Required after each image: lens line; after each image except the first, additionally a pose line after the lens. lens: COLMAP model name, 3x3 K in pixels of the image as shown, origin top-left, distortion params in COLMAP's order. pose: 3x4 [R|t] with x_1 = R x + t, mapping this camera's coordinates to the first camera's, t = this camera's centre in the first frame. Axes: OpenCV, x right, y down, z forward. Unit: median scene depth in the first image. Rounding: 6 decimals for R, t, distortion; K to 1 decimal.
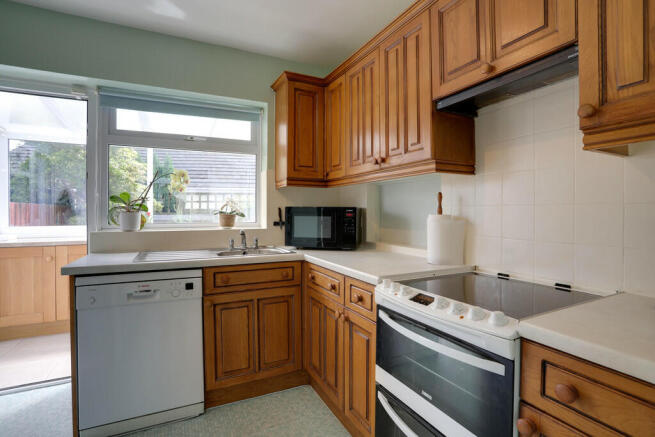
lens RADIAL K [[326.3, 0, 327.2], [0, 326.3, 211.8], [0, 0, 1]] dist [-0.000314, -0.000054]
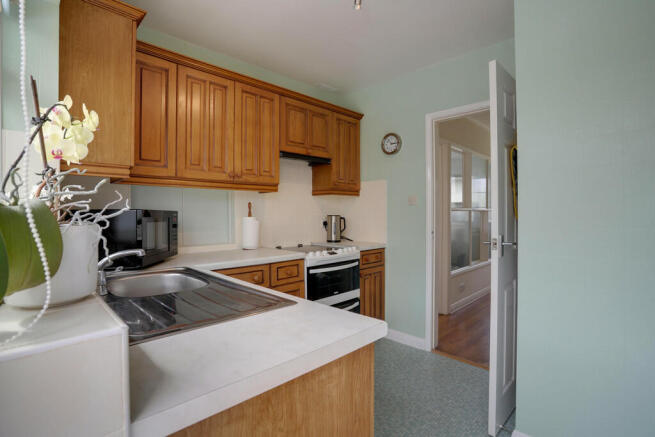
lens RADIAL K [[326.3, 0, 327.2], [0, 326.3, 211.8], [0, 0, 1]] dist [-0.000314, -0.000054]
pose [[-0.301847, 0.005378, 0.953341, -1.321228], [0.003569, 0.999983, -0.004511, -0.008566], [-0.953350, 0.002041, -0.301862, 1.209218]]
